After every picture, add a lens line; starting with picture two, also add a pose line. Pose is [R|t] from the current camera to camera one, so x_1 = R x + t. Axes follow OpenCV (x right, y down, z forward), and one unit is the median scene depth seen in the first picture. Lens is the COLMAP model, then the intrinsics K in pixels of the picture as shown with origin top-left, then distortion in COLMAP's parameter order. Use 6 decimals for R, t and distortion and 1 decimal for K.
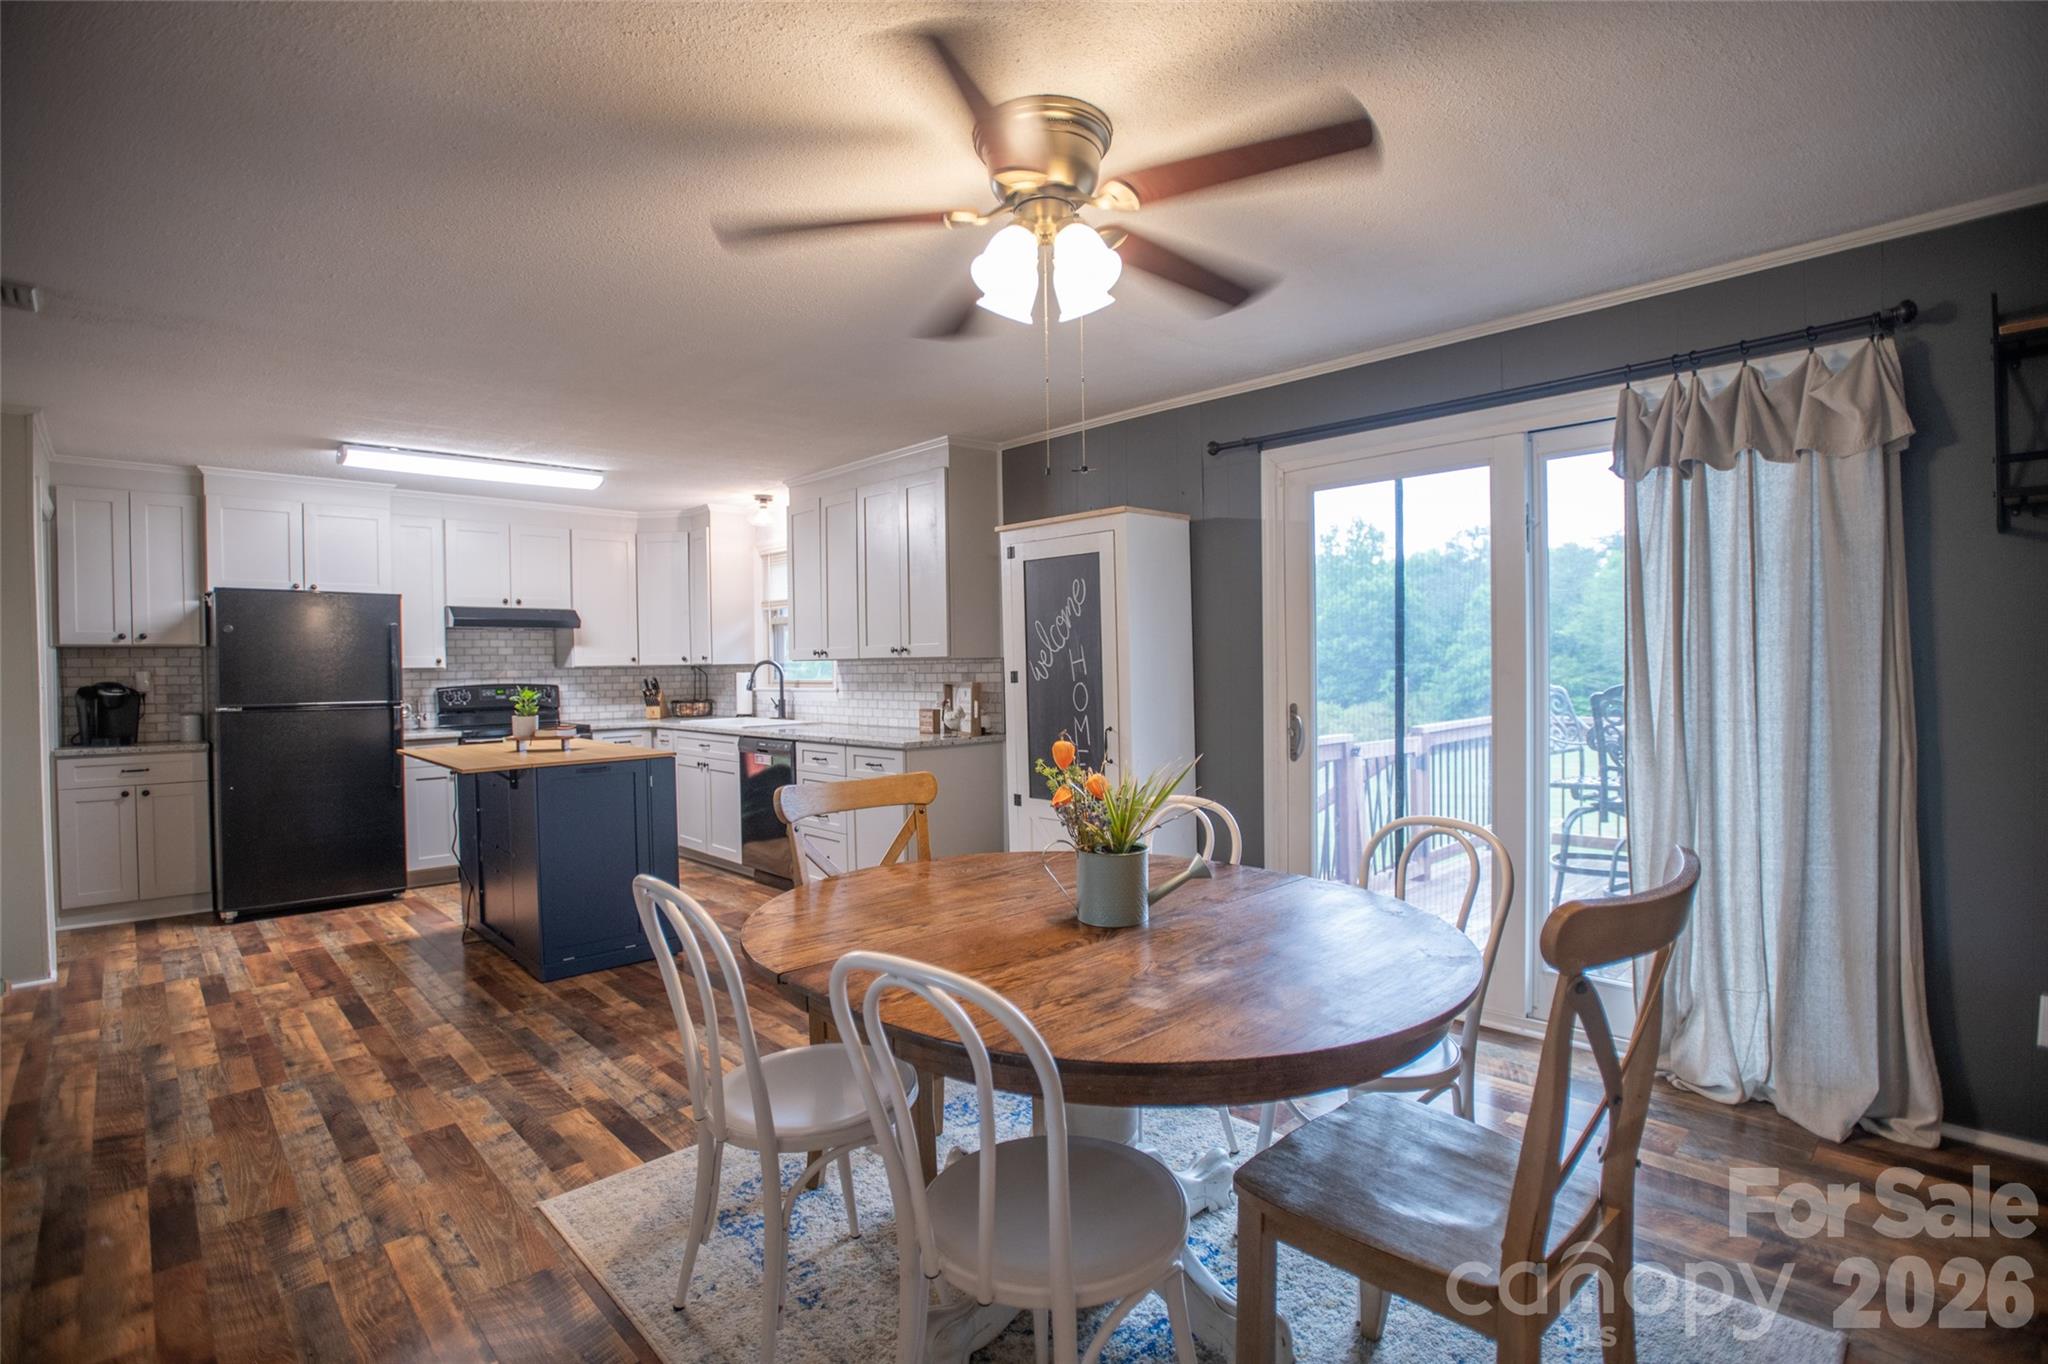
lens RADIAL K [[985.5, 0, 1029.1], [0, 985.5, 684.9], [0, 0, 1]] dist [-0.061888, 0.021249]
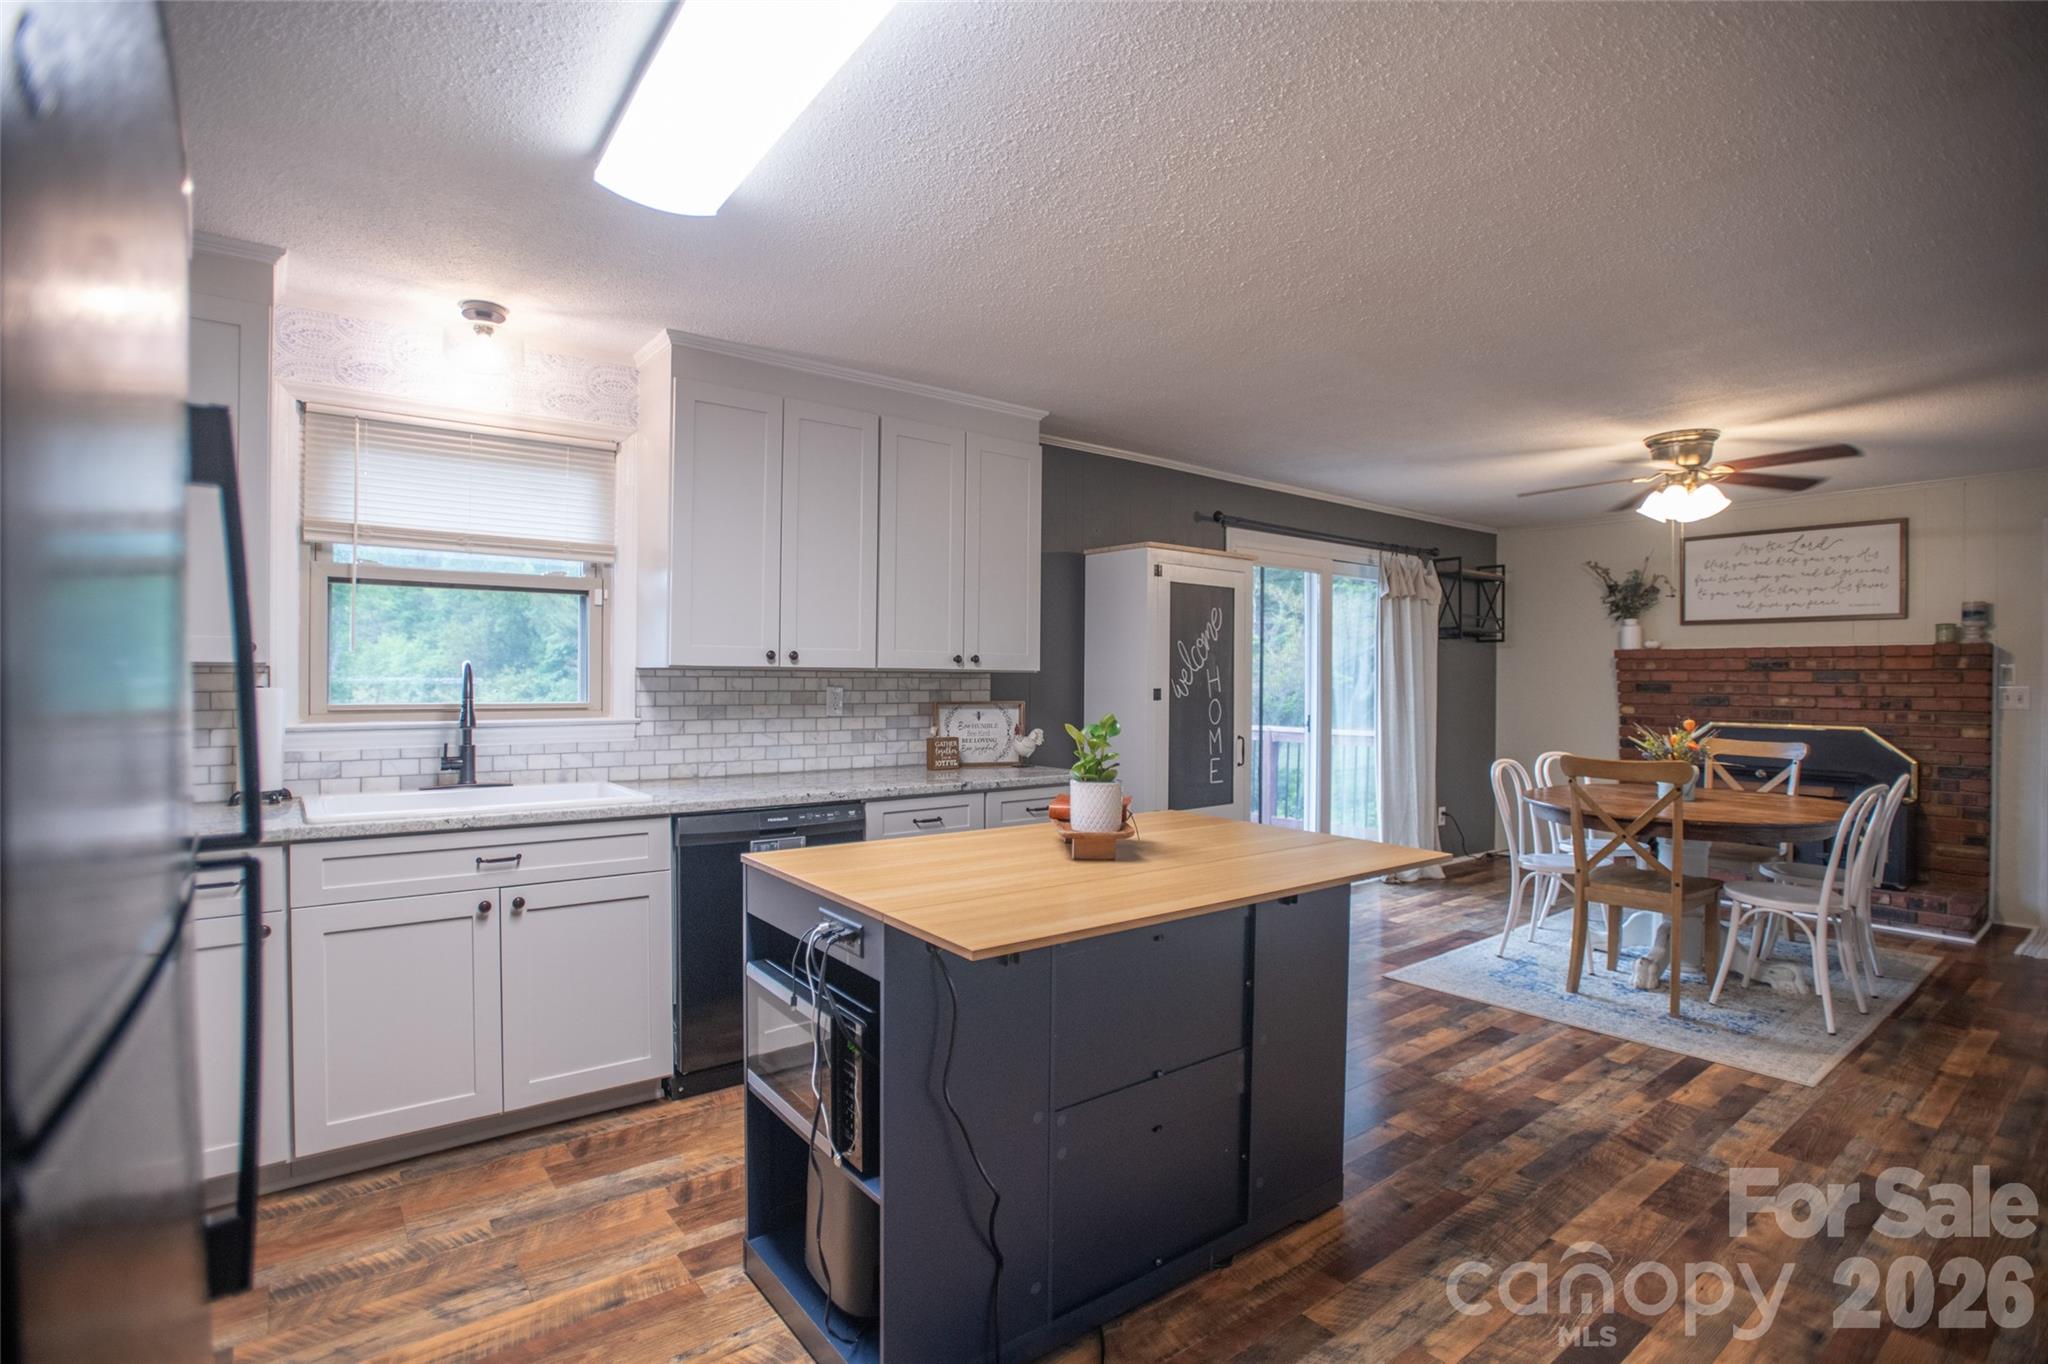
lens RADIAL K [[985.5, 0, 1020.8], [0, 985.5, 684.7], [0, 0, 1]] dist [-0.061888, 0.021249]
pose [[0.099260, 0.009387, 0.995017, -1.098224], [0.012791, 0.999861, -0.010709, -0.009579], [-0.994979, 0.013790, 0.099126, 1.108616]]
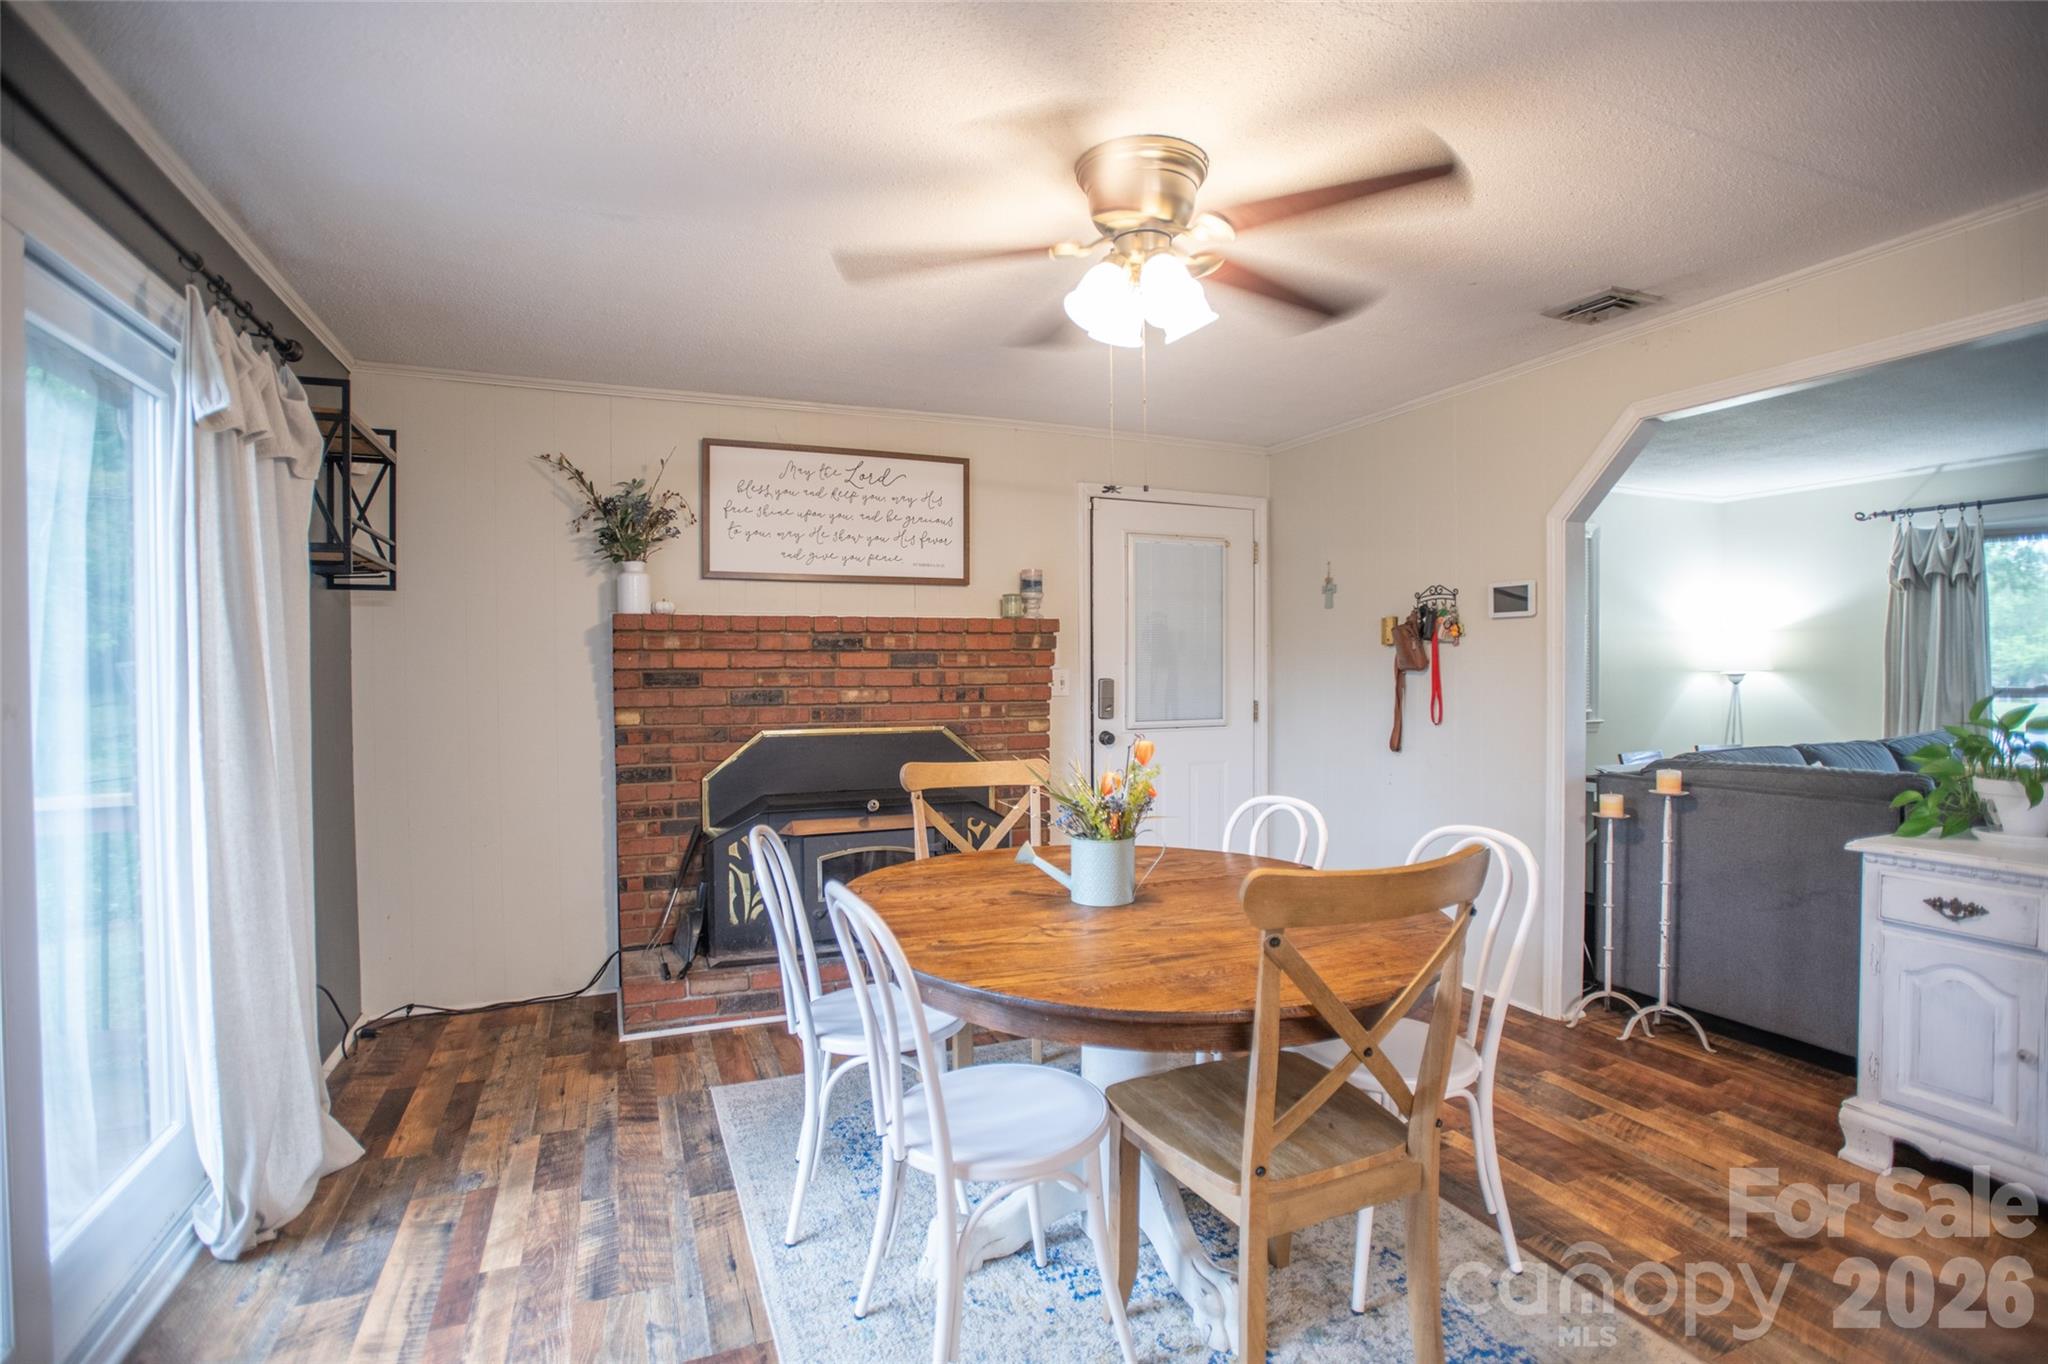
lens RADIAL K [[985.5, 0, 1030.3], [0, 985.5, 684.1], [0, 0, 1]] dist [-0.061888, 0.021249]
pose [[-0.935113, 0.016617, 0.353960, -0.116677], [0.028796, 0.999160, 0.029167, -0.021142], [-0.353178, 0.037467, -0.934806, 1.011886]]
